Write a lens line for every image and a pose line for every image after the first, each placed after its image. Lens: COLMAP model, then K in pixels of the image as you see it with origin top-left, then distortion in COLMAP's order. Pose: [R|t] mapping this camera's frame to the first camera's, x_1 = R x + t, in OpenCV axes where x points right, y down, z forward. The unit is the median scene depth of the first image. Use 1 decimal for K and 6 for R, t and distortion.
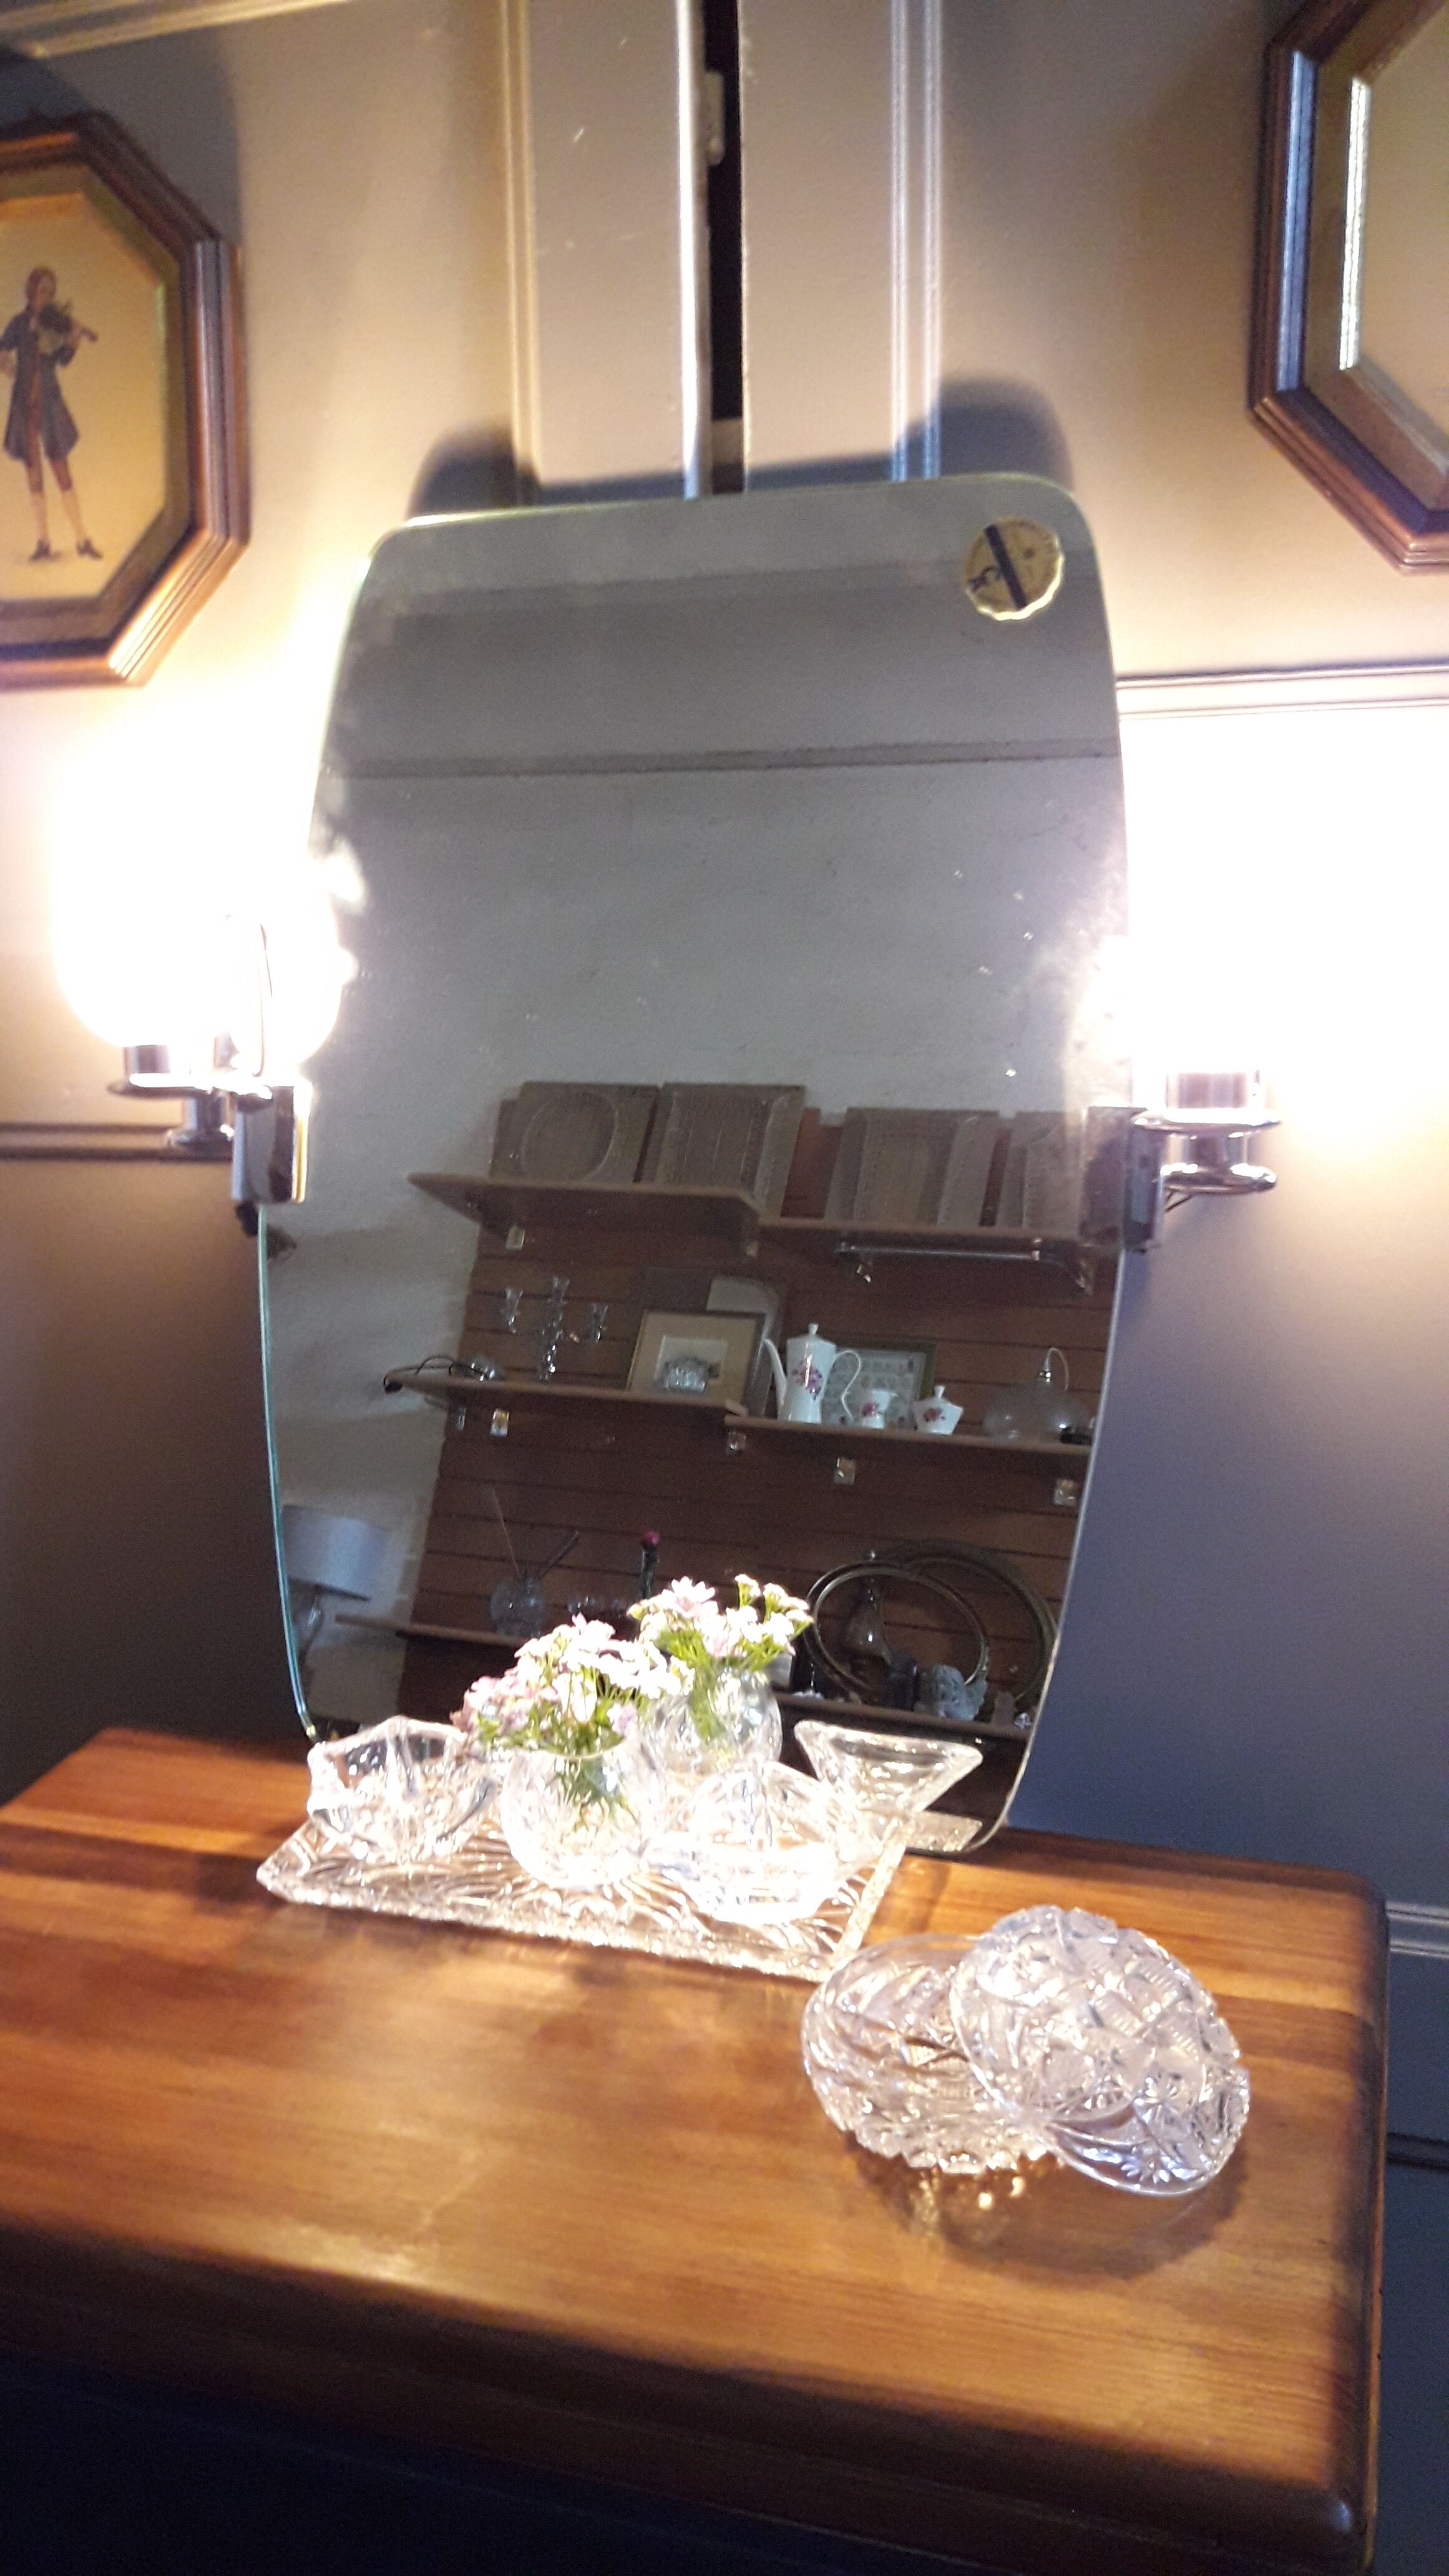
lens RADIAL K [[2052.5, 0, 758.4], [0, 2052.5, 1330.2], [0, 0, 1]] dist [0.044945, -0.101211]
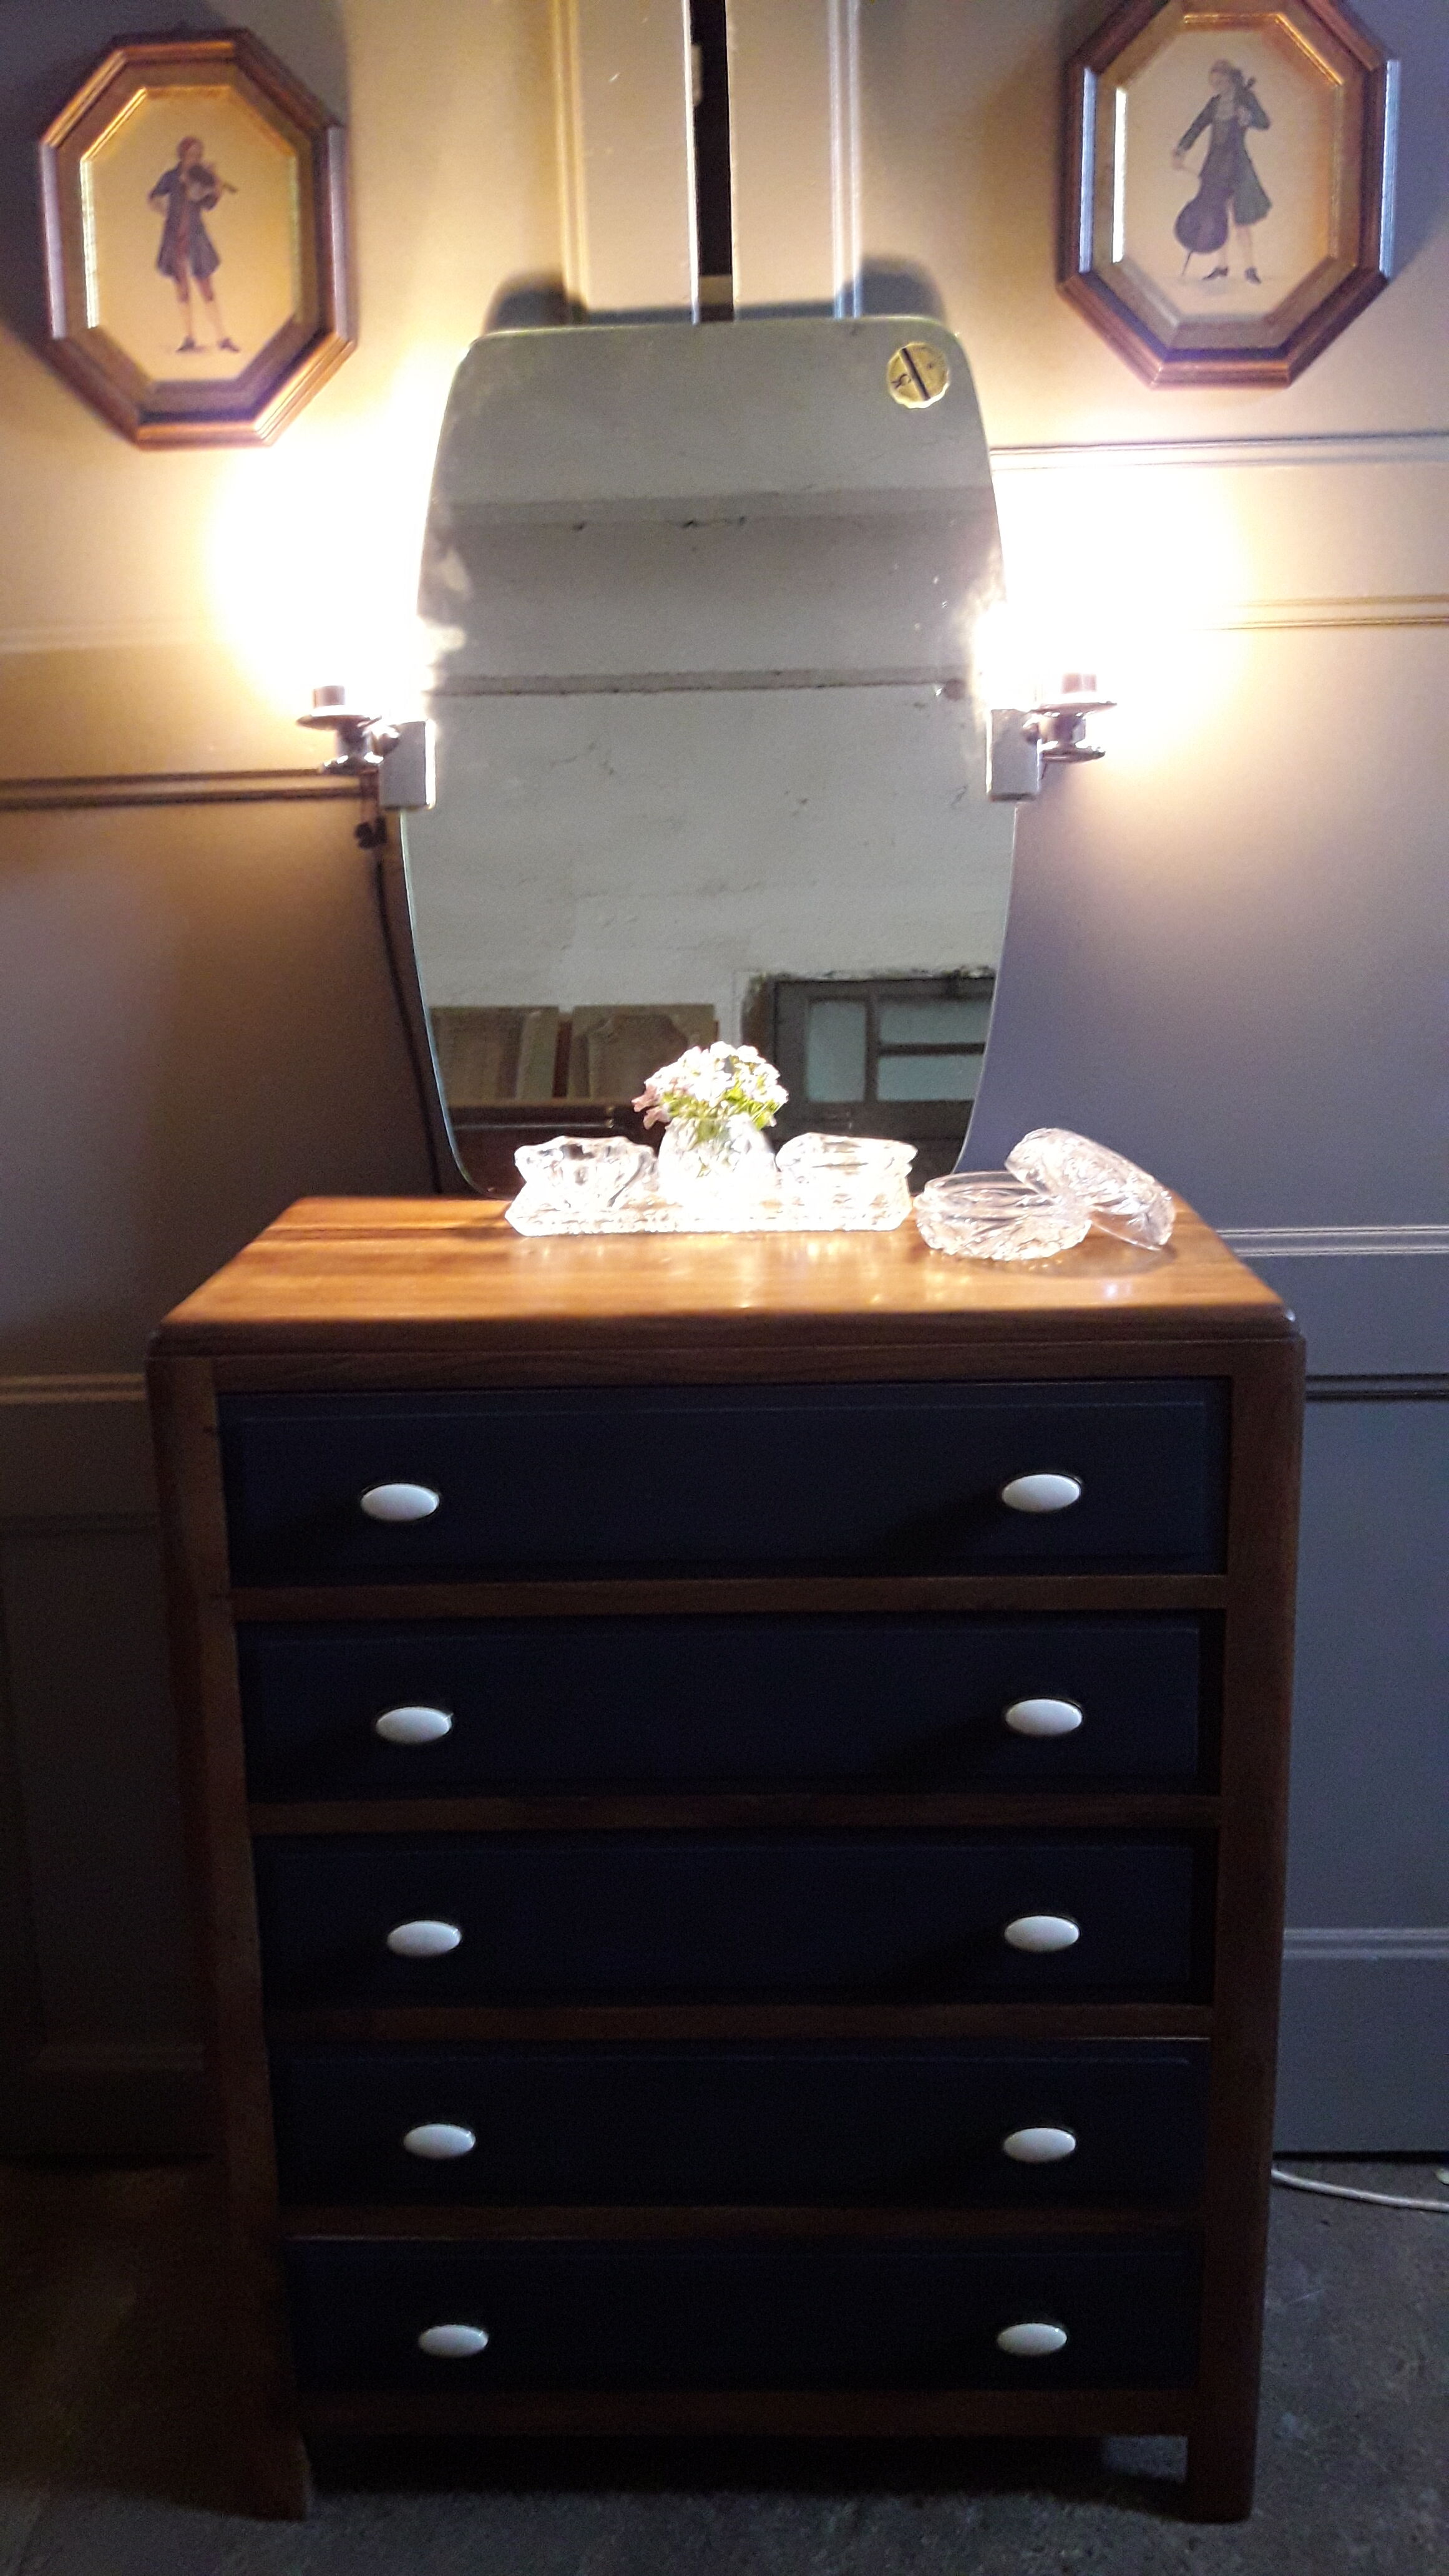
lens RADIAL K [[2064.8, 0, 726.7], [0, 2064.8, 1331.8], [0, 0, 1]] dist [0.054021, -0.100592]
pose [[0.962929, -0.059791, 0.263045, -0.438604], [0.061750, 0.998091, 0.000822, 0.323370], [-0.262592, 0.015451, 0.964783, -0.453327]]
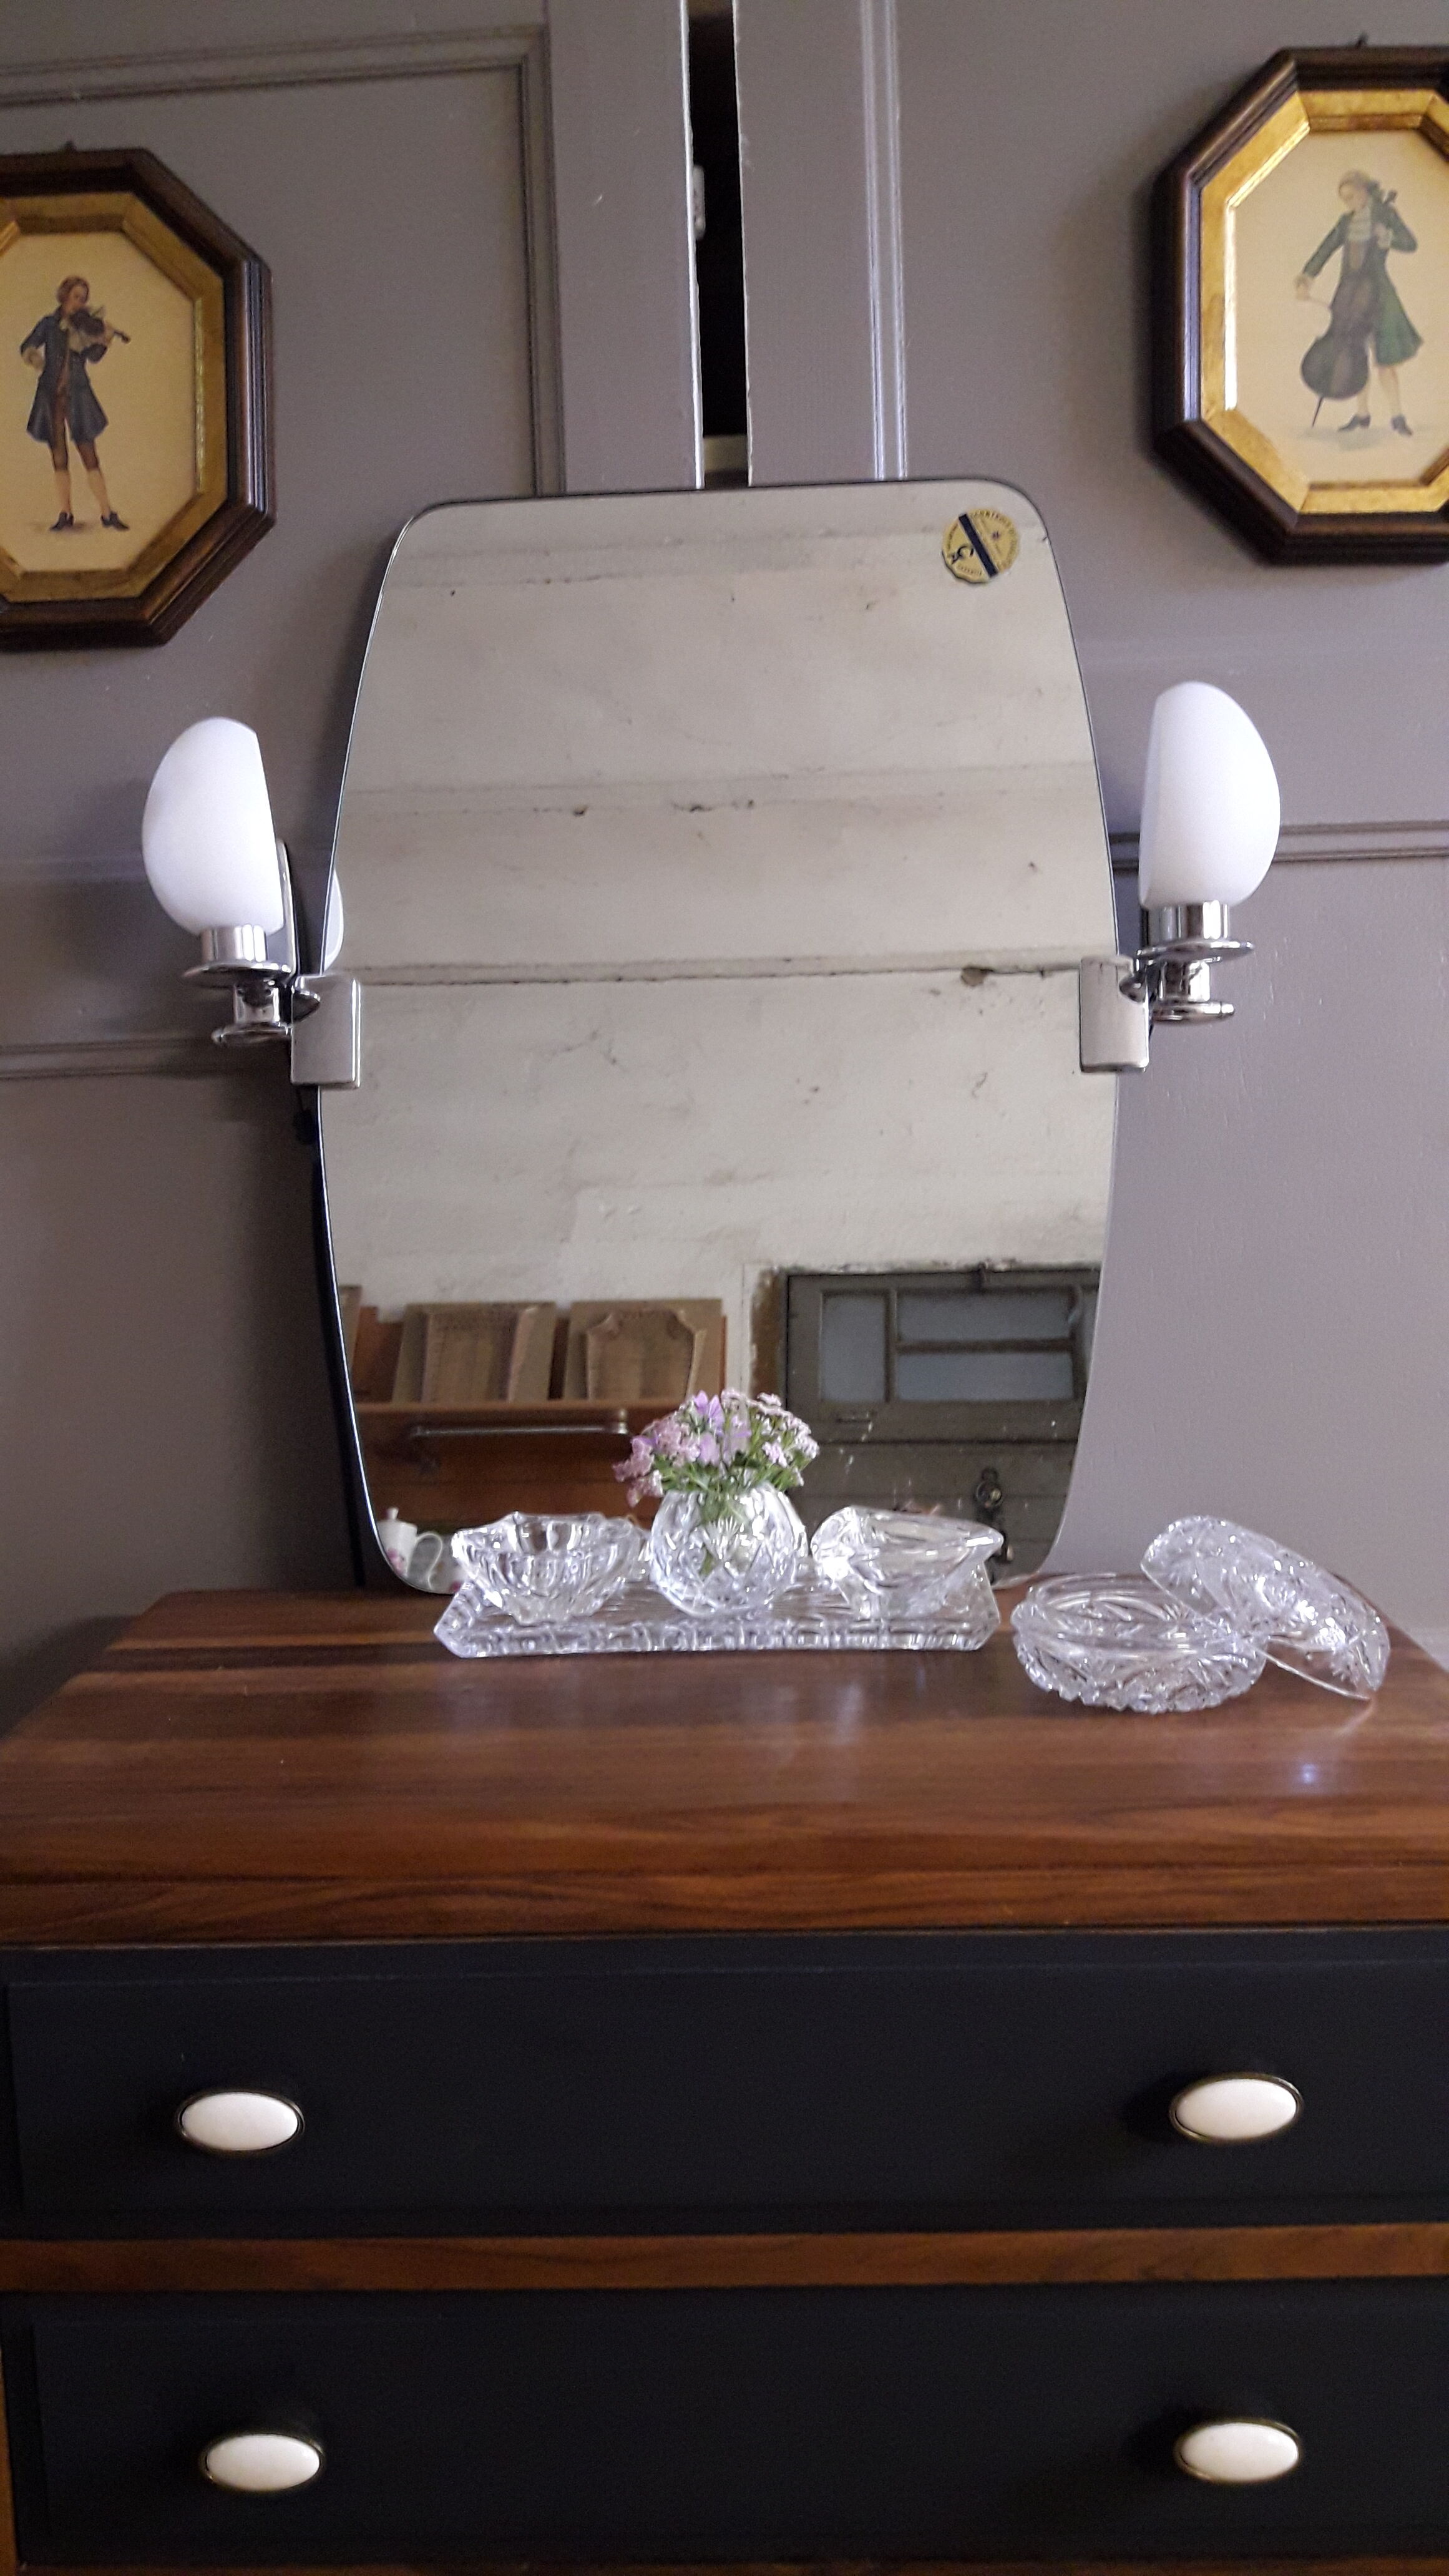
lens RADIAL K [[2064.8, 0, 726.7], [0, 2064.8, 1331.8], [0, 0, 1]] dist [0.054021, -0.100592]
pose [[0.963728, -0.026874, 0.265531, -0.338978], [0.064548, 0.988851, -0.134192, 0.238430], [-0.258964, 0.146464, 0.954718, -0.093209]]
